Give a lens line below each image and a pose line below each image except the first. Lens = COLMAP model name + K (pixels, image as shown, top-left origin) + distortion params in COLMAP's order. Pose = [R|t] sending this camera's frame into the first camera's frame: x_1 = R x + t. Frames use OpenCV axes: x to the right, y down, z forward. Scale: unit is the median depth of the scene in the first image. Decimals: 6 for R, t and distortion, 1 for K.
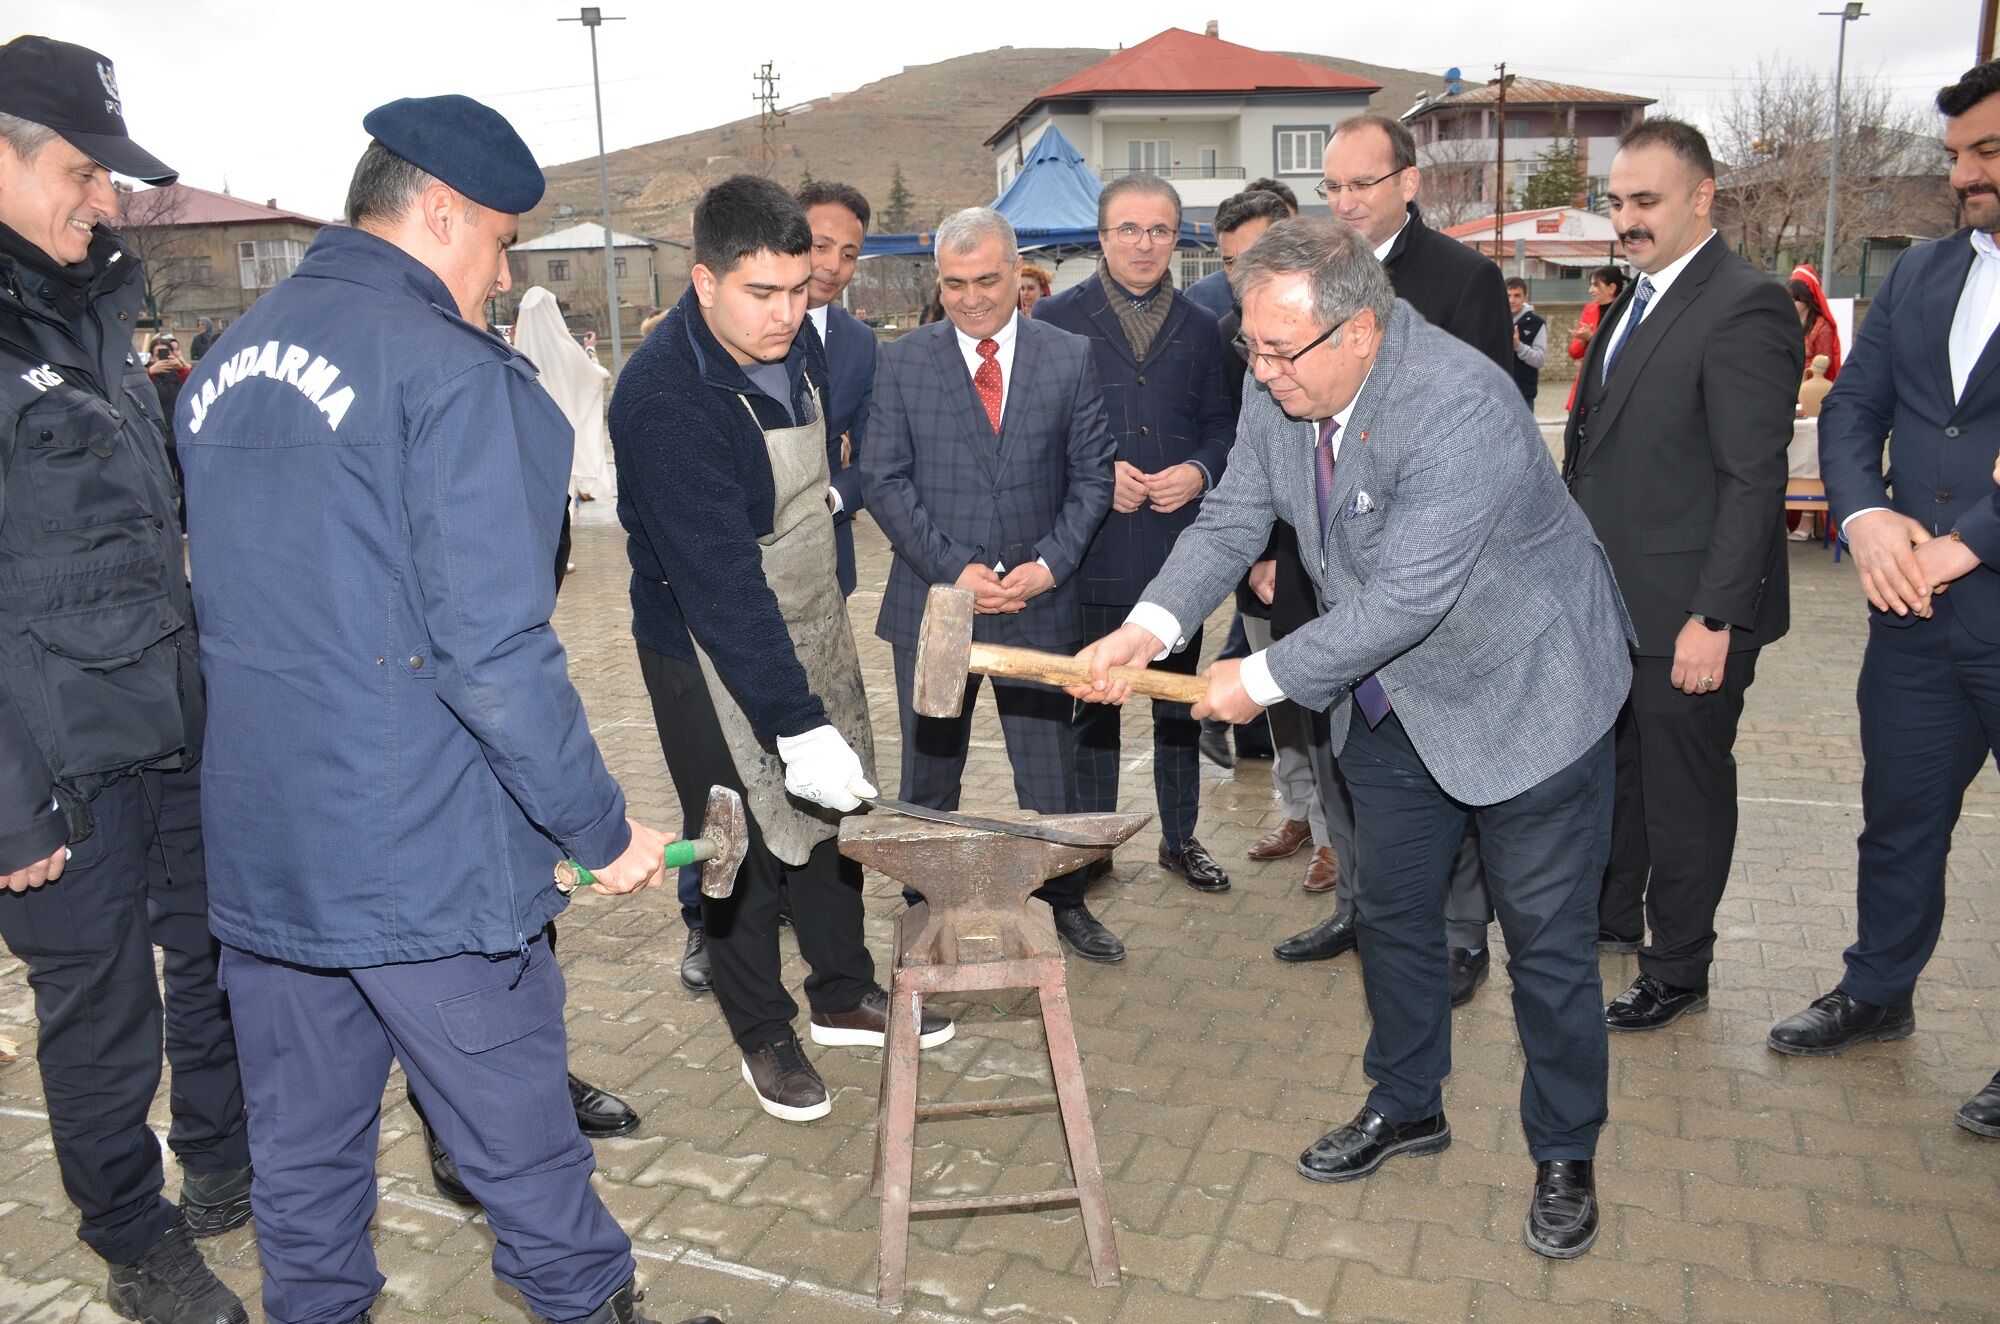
lens RADIAL K [[1631.1, 0, 983.3], [0, 1631.1, 684.4], [0, 0, 1]] dist [-0.151136, 0.120569]
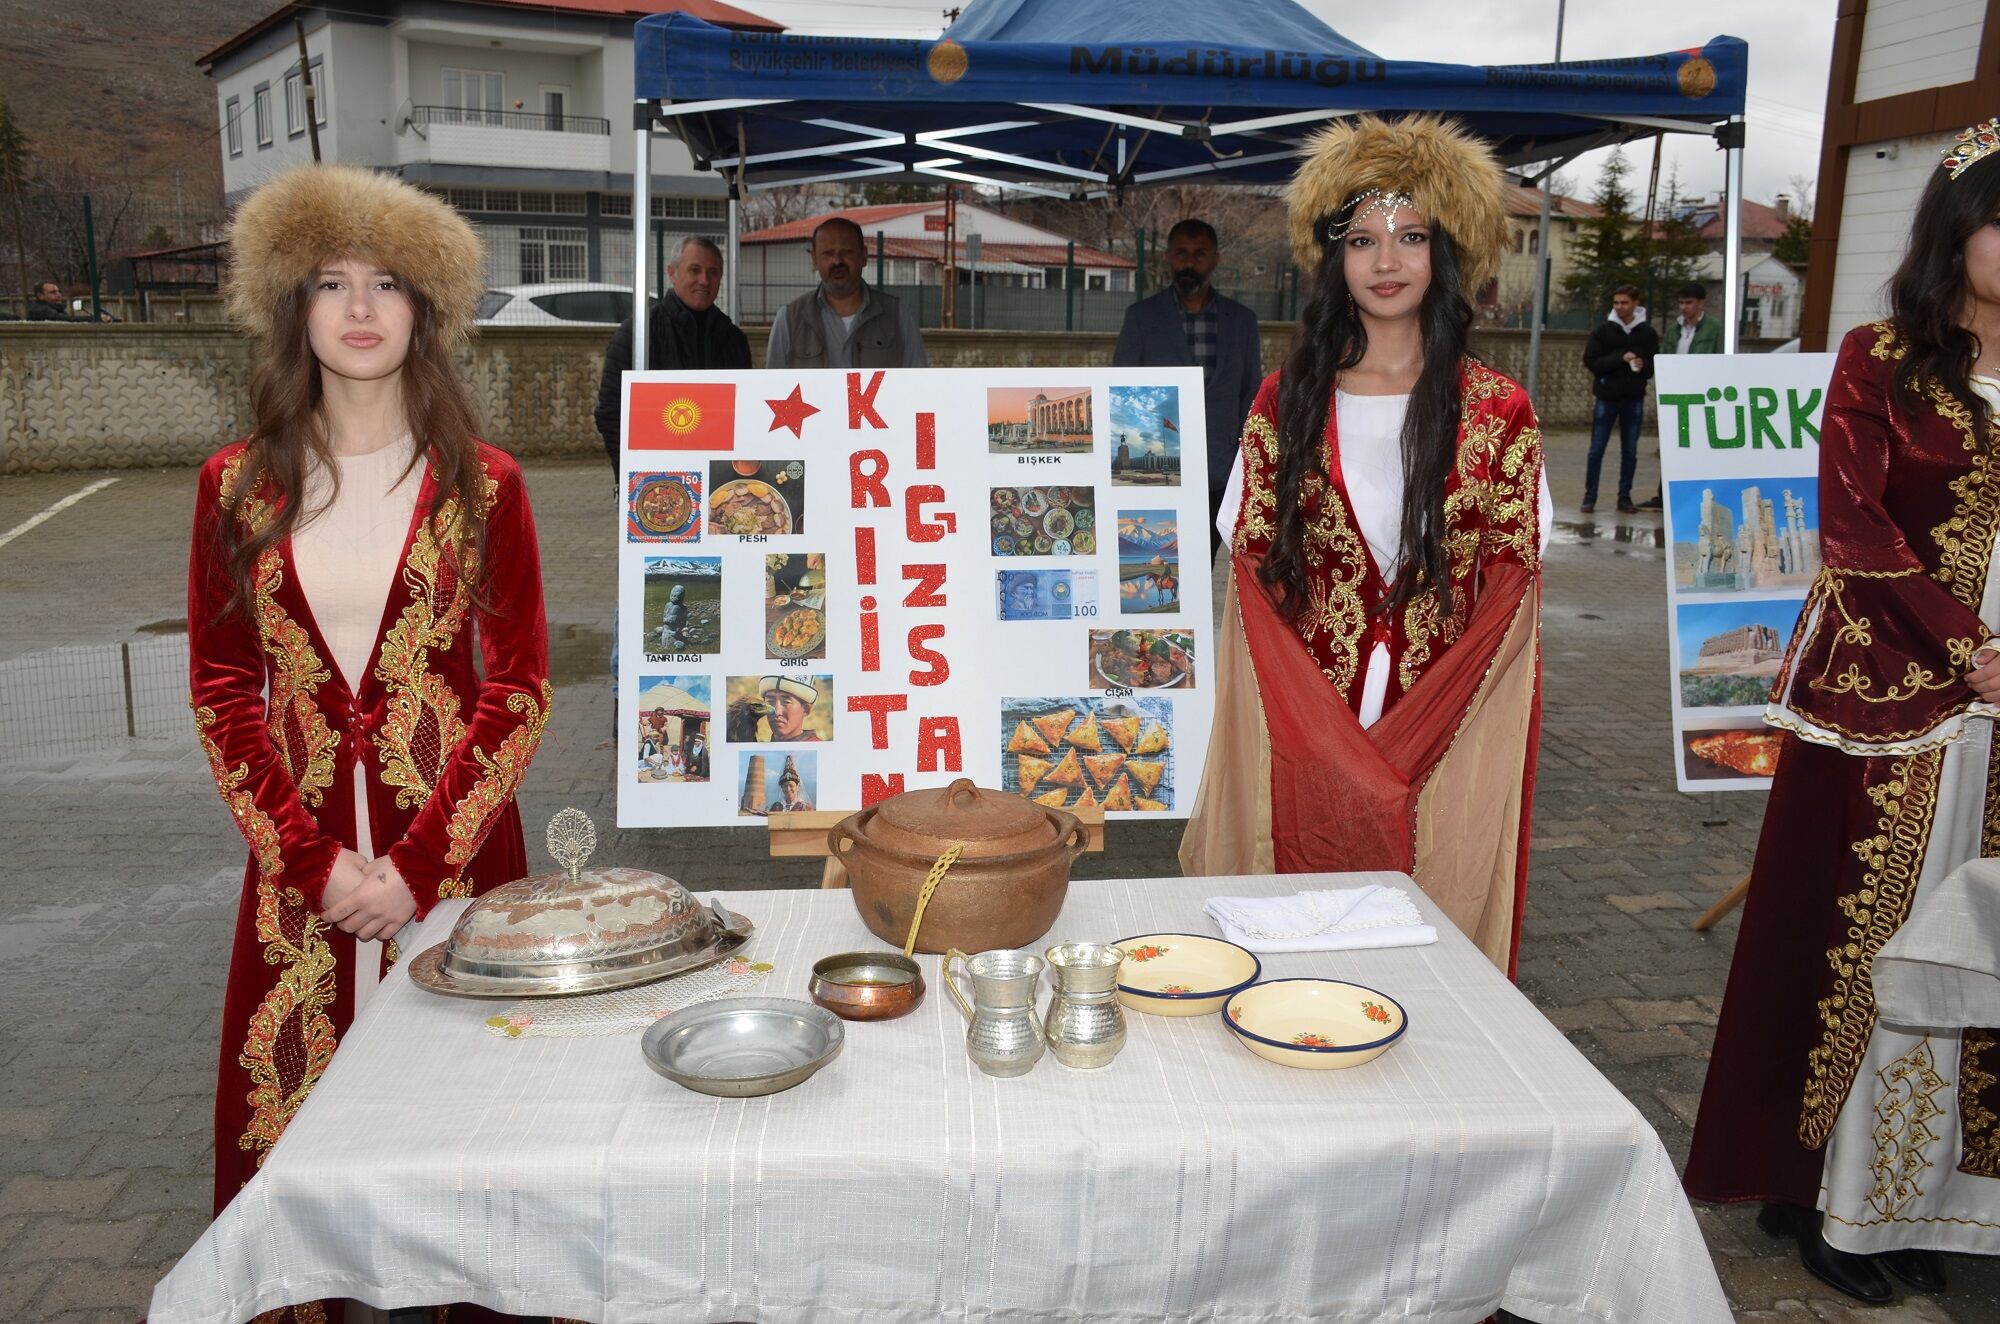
lens RADIAL K [[1772.6, 0, 1000.0], [0, 1772.6, 662.0], [0, 0, 1]] dist [-0.123416, 0.179399]
pose [[0.888909, -0.040841, 0.456259, -0.044989], [0.056169, 0.998219, -0.020077, -0.038308], [-0.454627, 0.043474, 0.889620, 0.174340]]
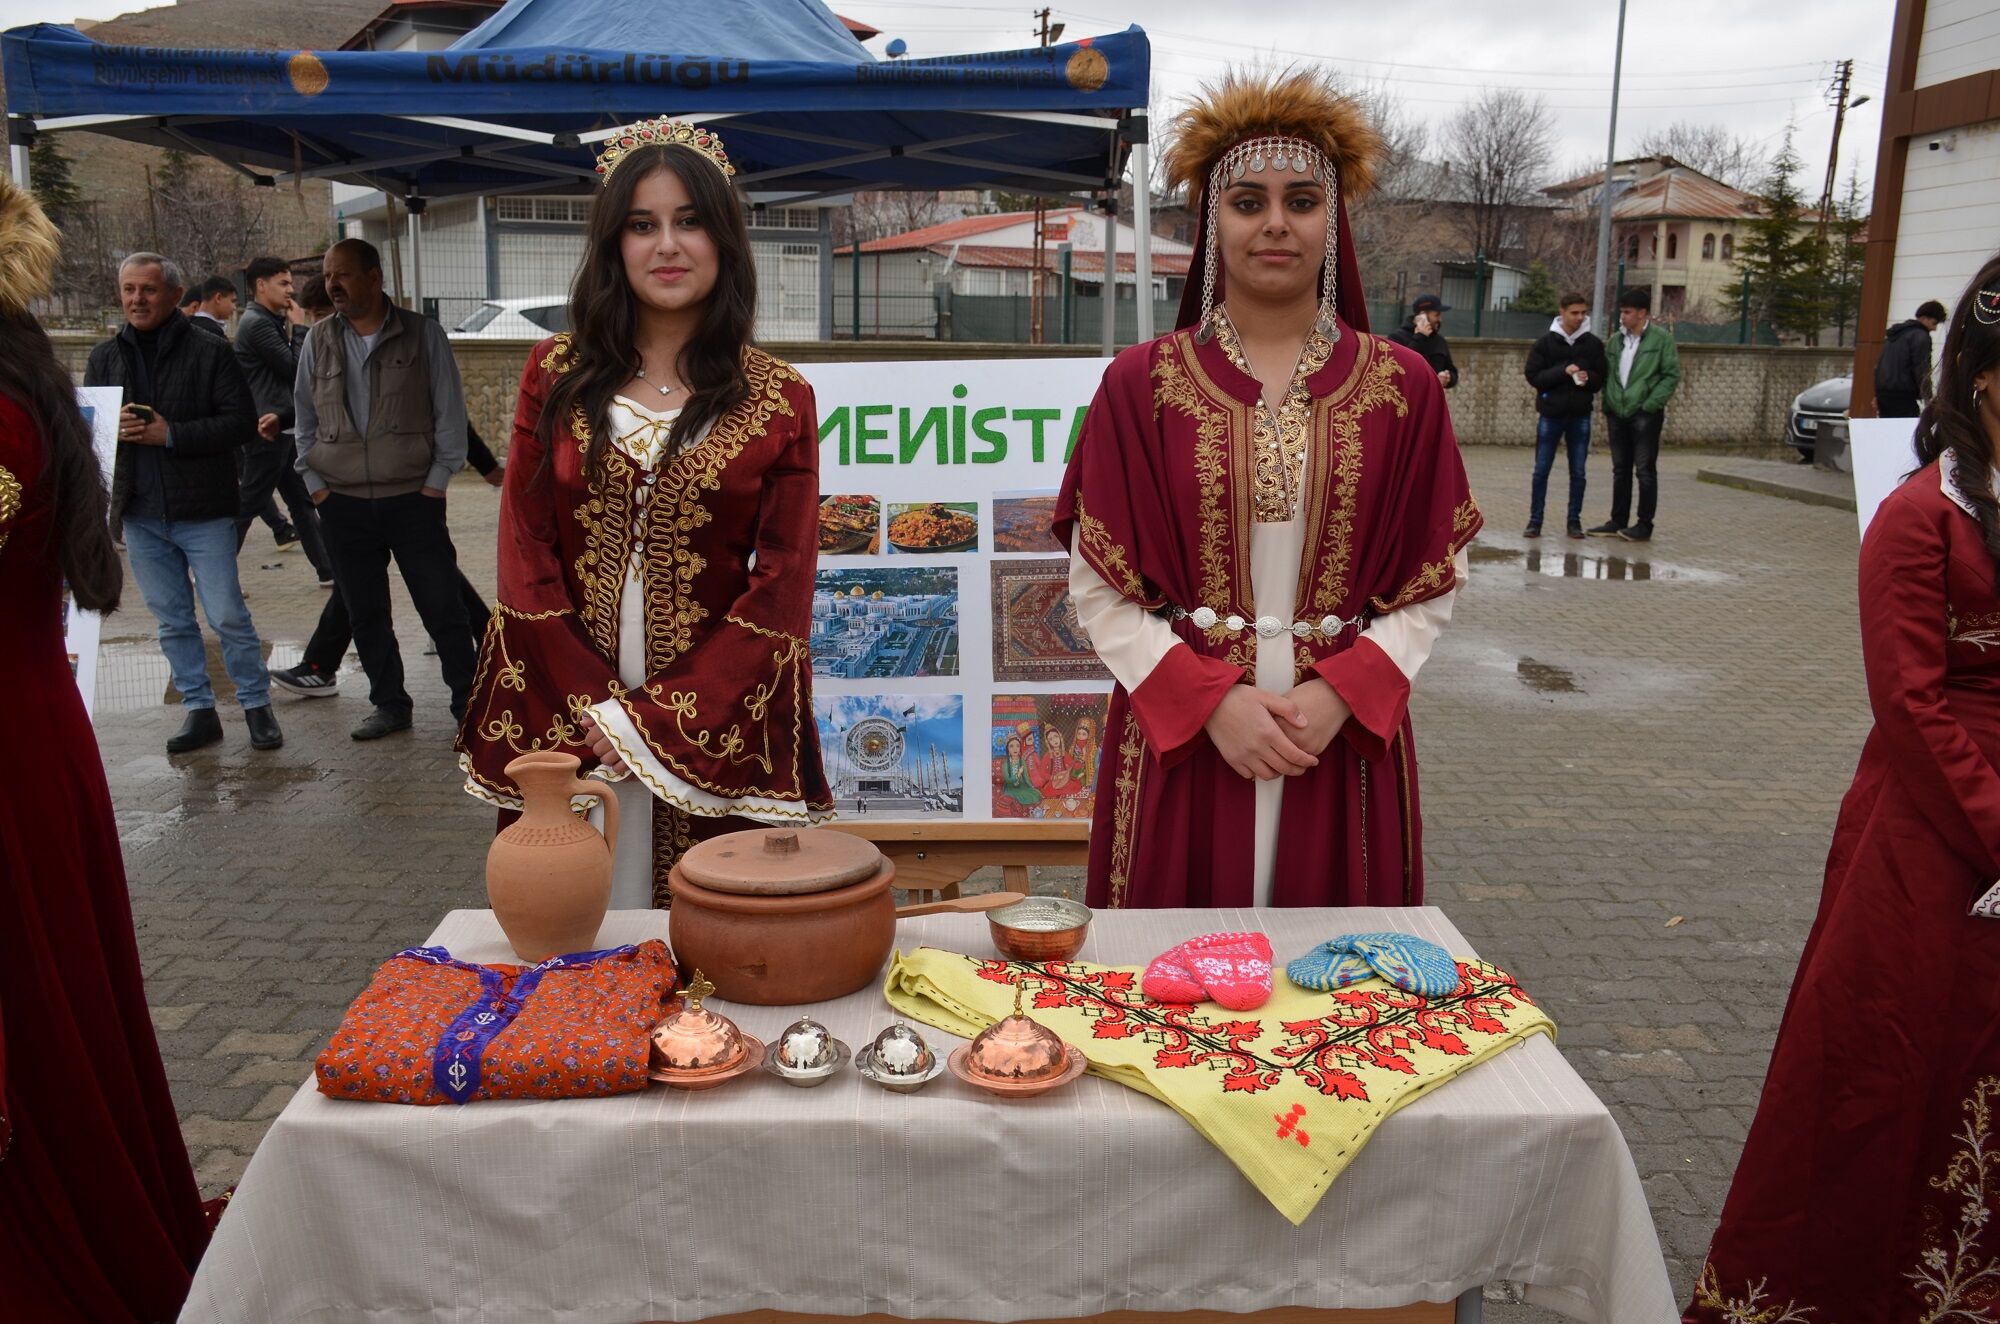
lens RADIAL K [[1831.7, 0, 1000.0], [0, 1831.7, 662.0], [0, 0, 1]] dist [-0.094367, 0.179634]
pose [[0.931679, -0.019564, 0.362755, -0.009722], [0.035526, 0.998669, -0.037383, -0.037043], [-0.361541, 0.047716, 0.931134, 0.159978]]
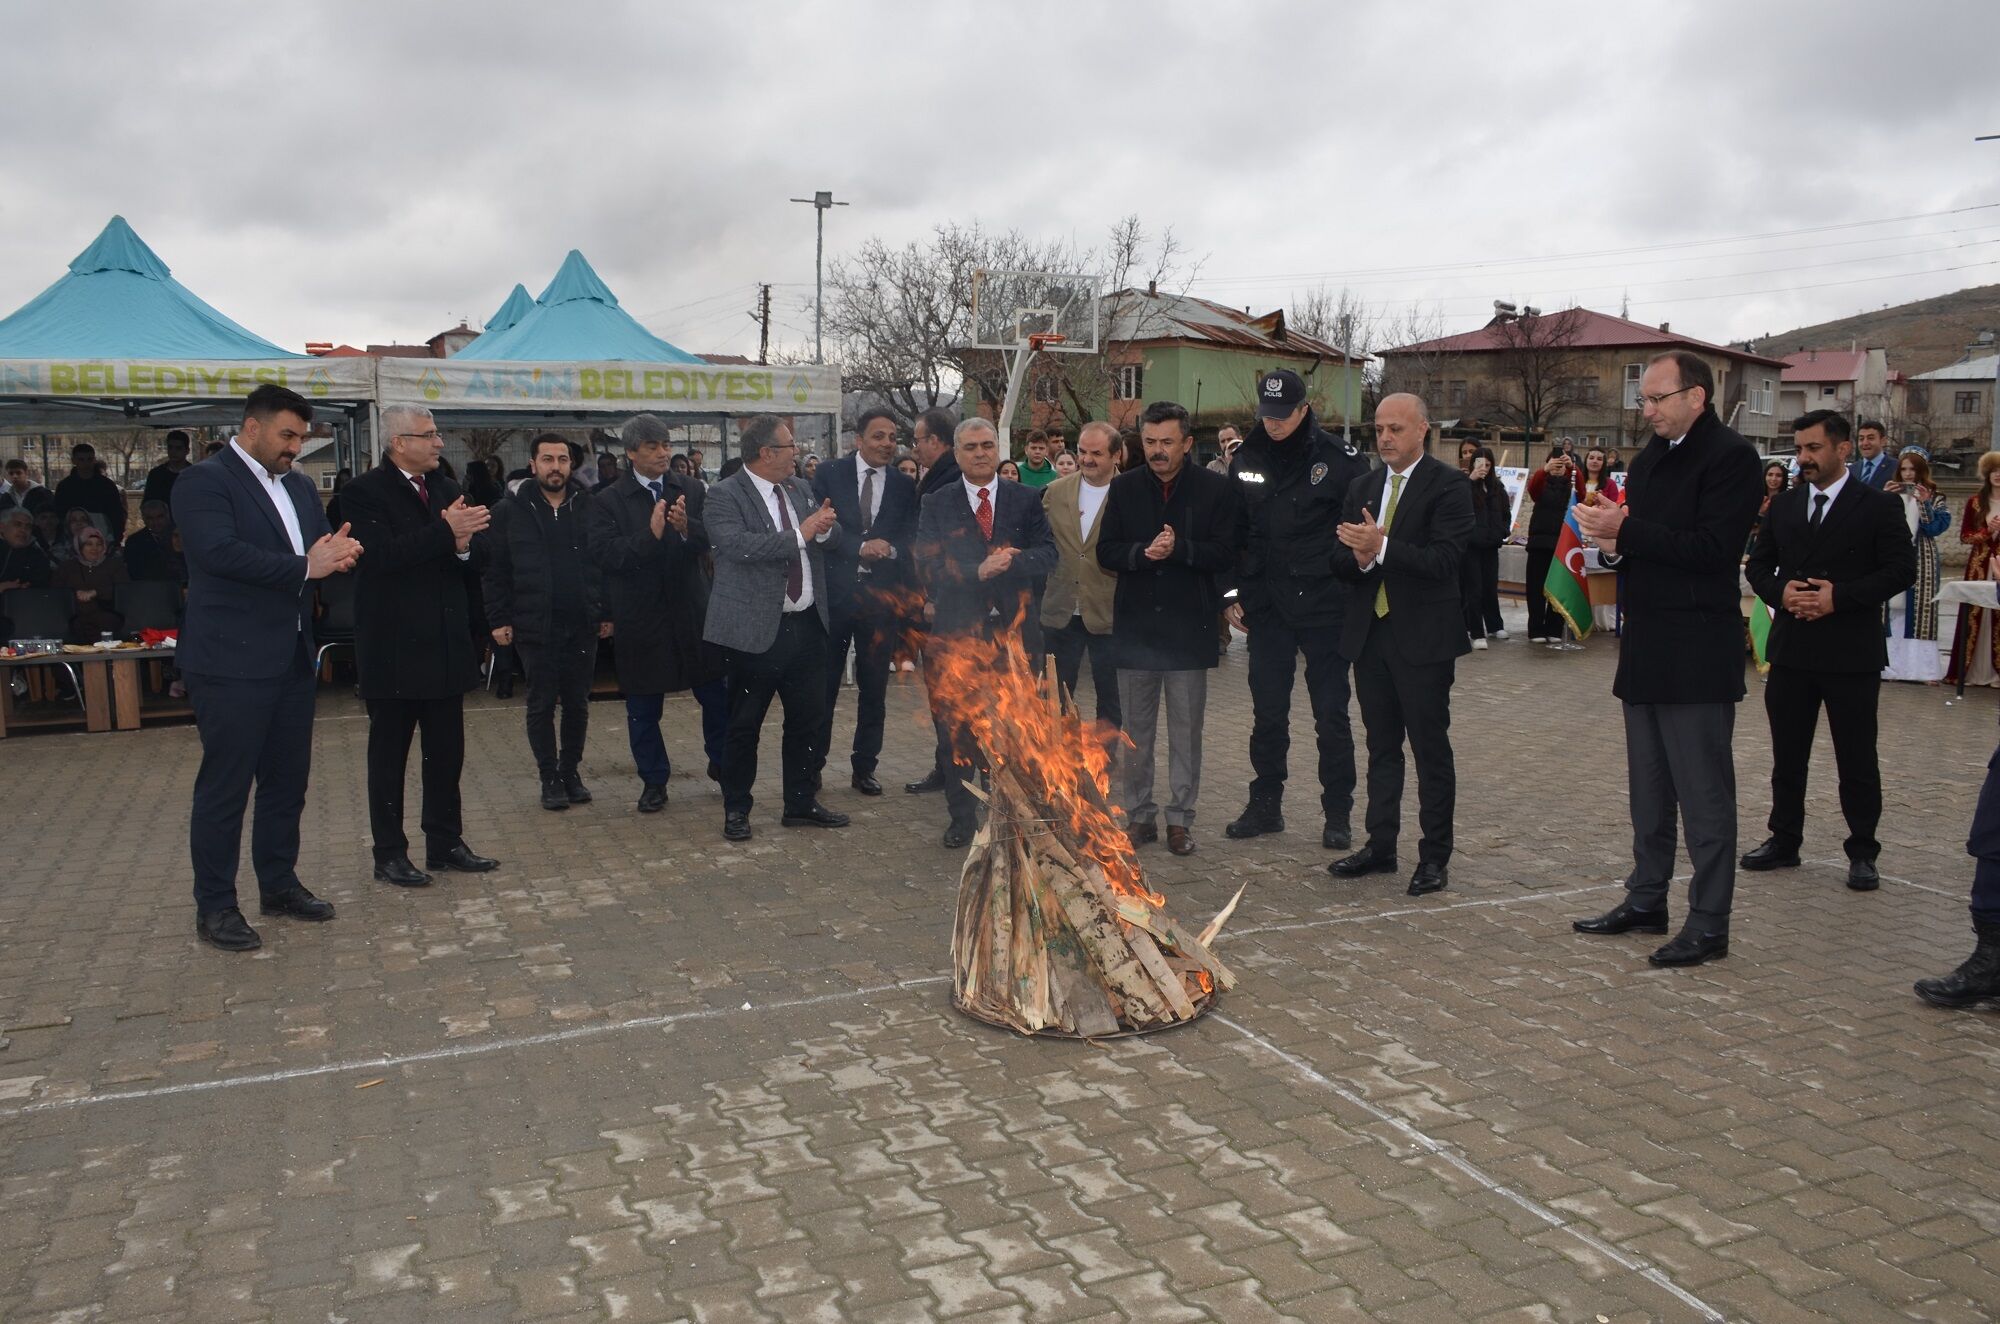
lens RADIAL K [[1631.1, 0, 983.3], [0, 1631.1, 684.4], [0, 0, 1]] dist [-0.151136, 0.120569]
pose [[0.689763, 0.131195, -0.712049, 0.008631], [-0.182802, 0.983141, 0.004063, 0.000444], [0.700578, 0.127361, 0.702118, -0.007907]]
